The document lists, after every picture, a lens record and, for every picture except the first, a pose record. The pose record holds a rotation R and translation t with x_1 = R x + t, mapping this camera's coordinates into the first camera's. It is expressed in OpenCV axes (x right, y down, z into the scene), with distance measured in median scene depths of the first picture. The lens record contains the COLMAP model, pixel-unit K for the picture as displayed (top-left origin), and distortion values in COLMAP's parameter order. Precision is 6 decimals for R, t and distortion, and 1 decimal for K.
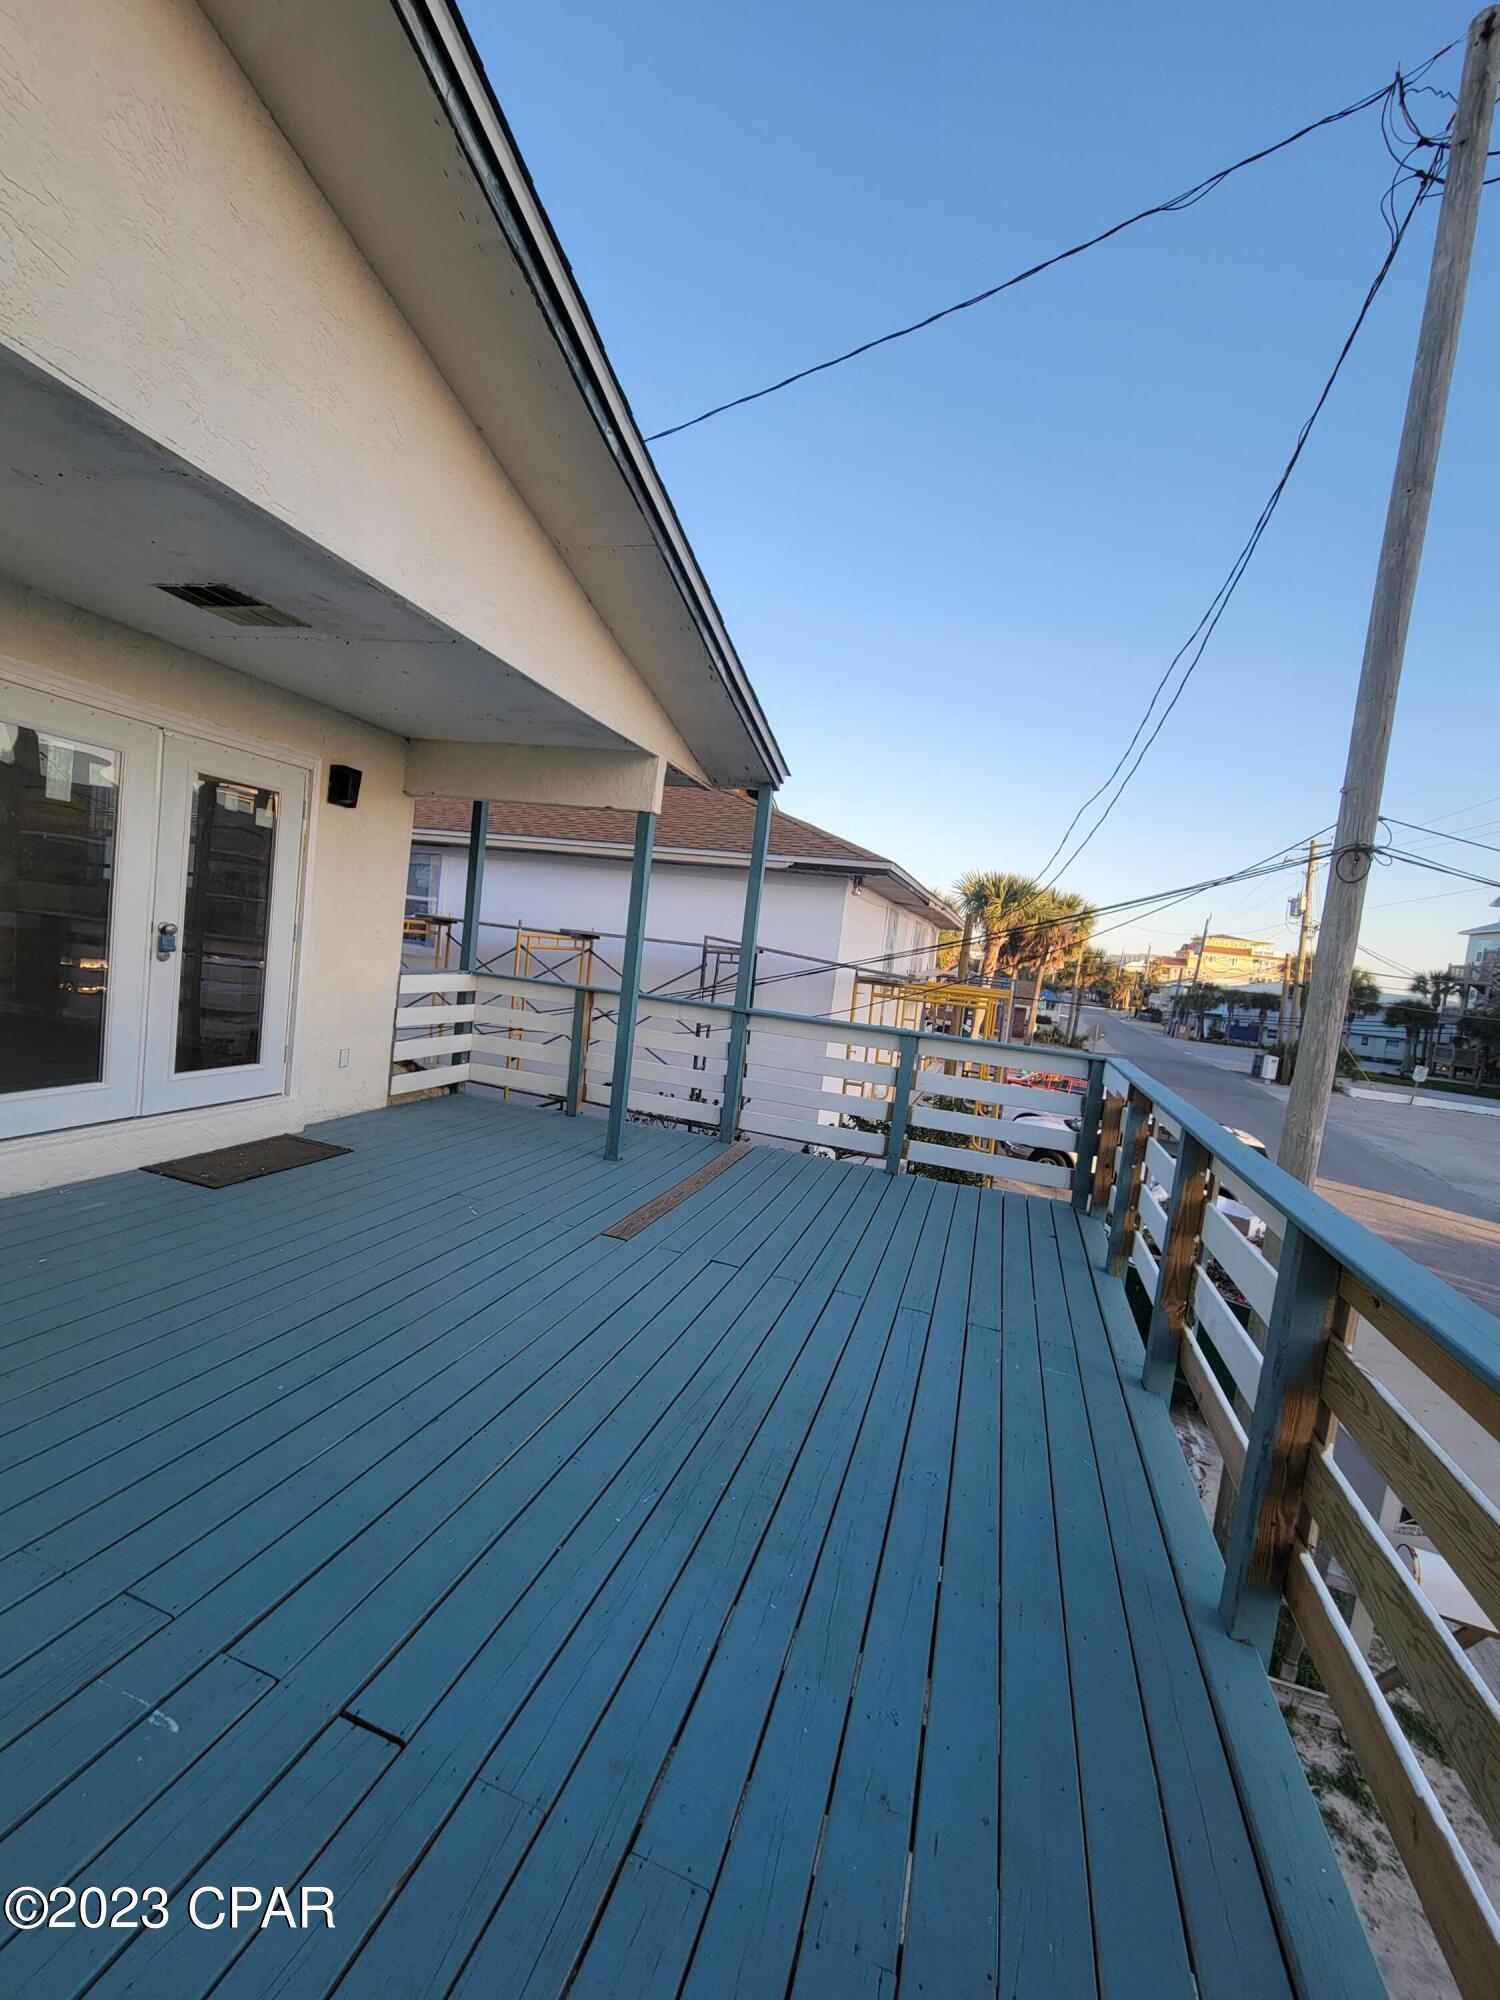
lens RADIAL K [[814.5, 0, 732.0], [0, 814.5, 992.9], [0, 0, 1]] dist [0.003224, -0.001157]
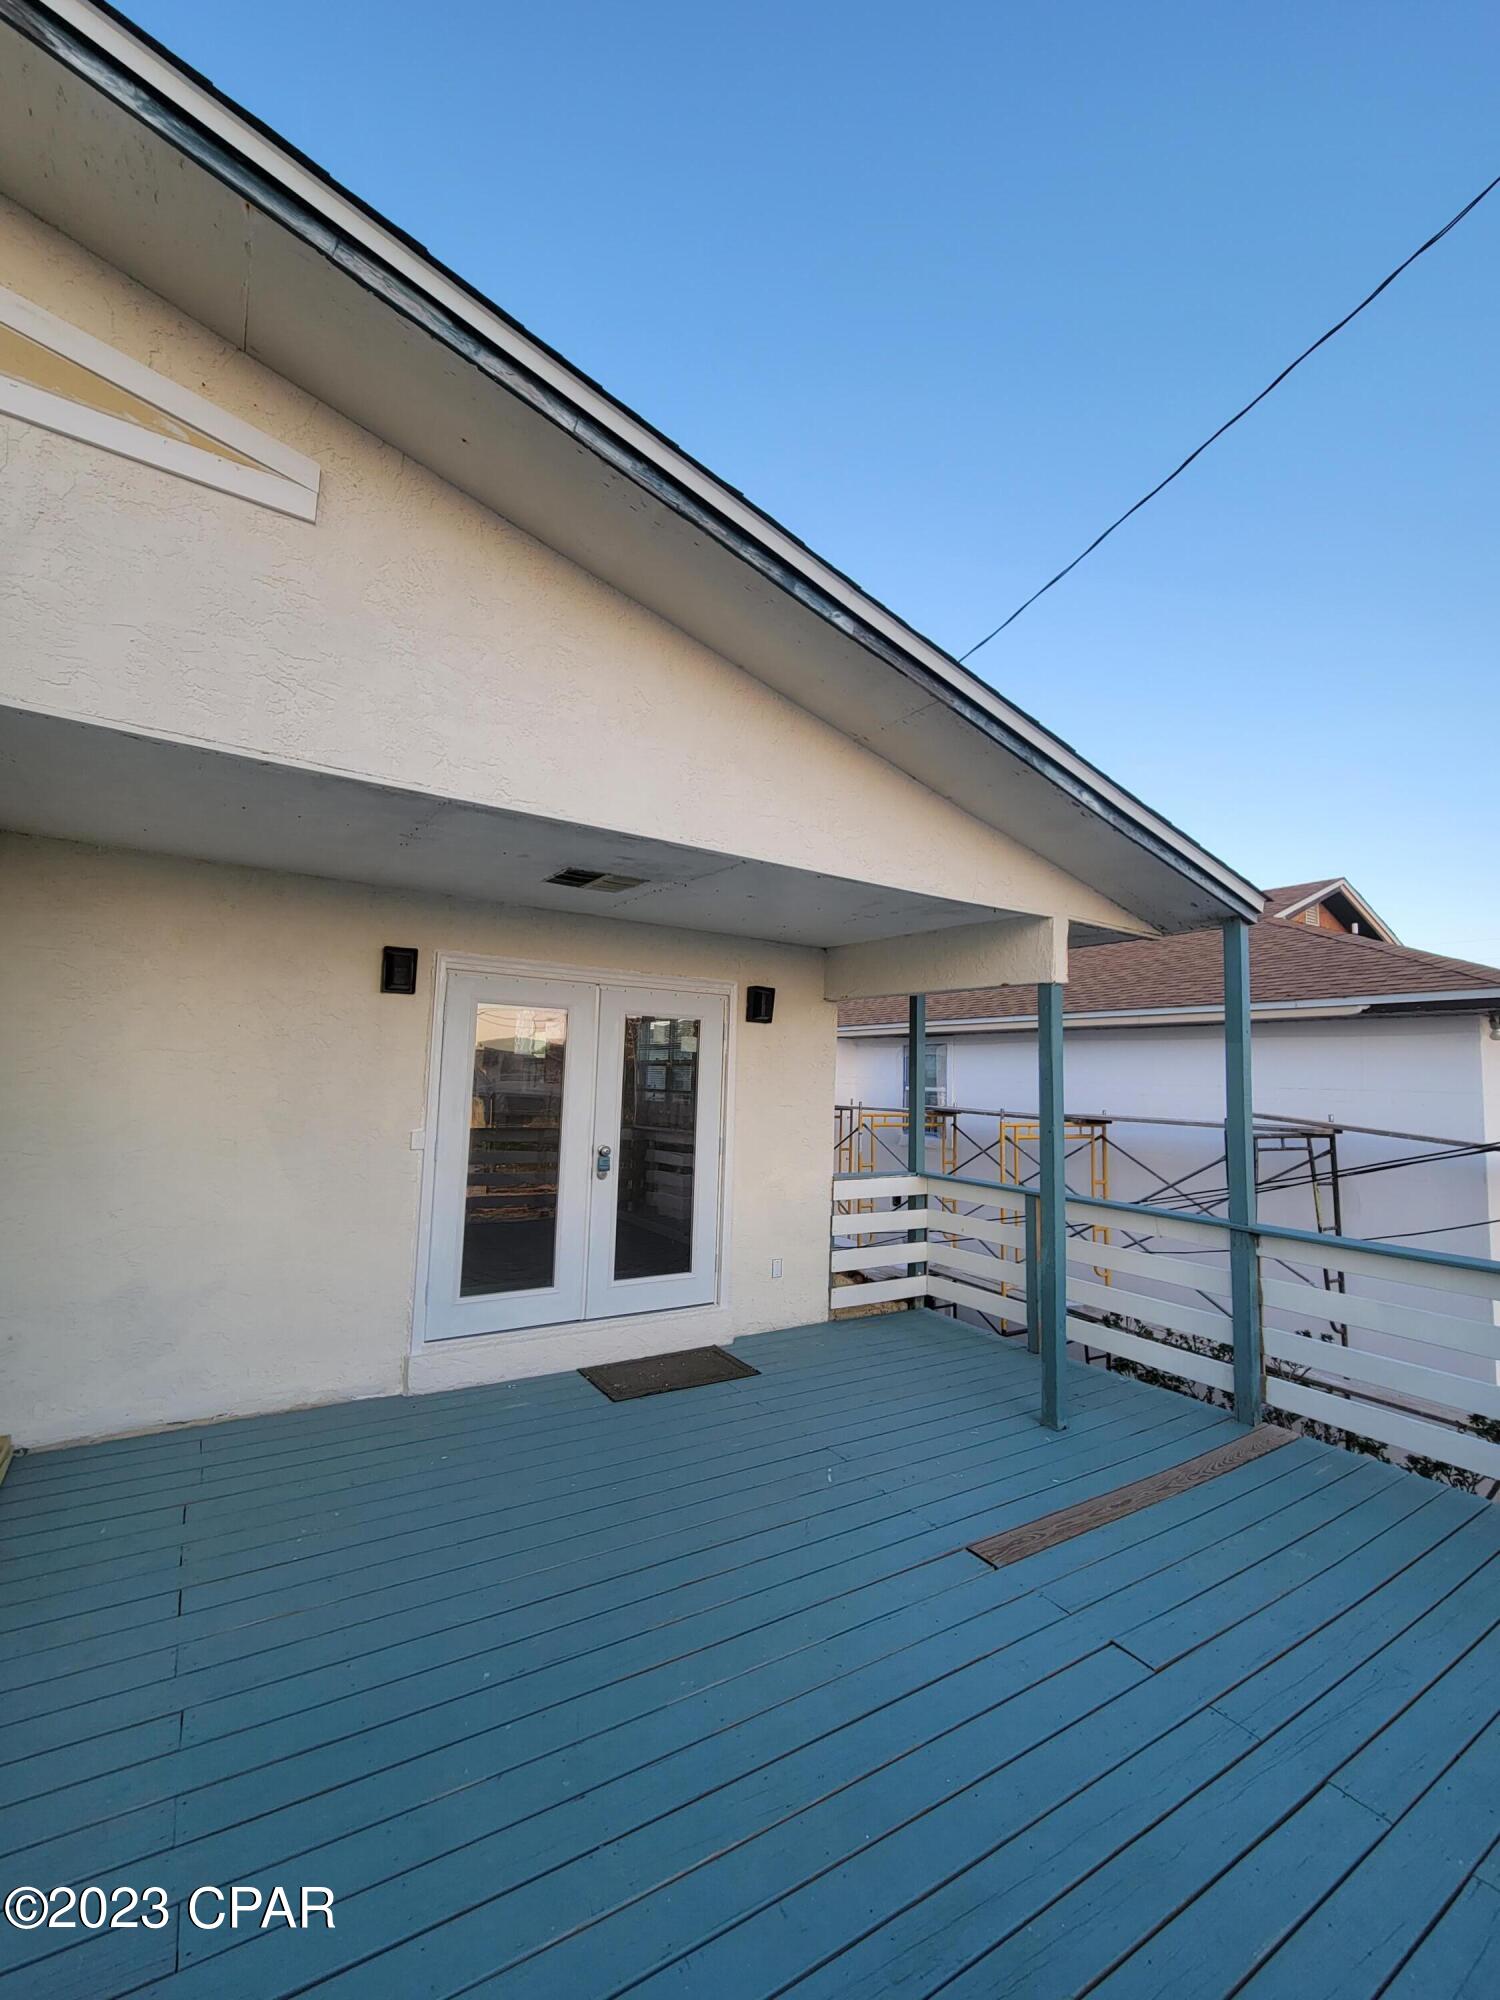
lens RADIAL K [[814.5, 0, 749.7], [0, 814.5, 996.5], [0, 0, 1]] dist [0.003224, -0.001157]
pose [[0.770851, -0.146999, -0.619822, 0.184101], [0.013468, 0.976554, -0.214852, -0.034153], [0.636873, 0.157271, 0.754758, 0.182662]]
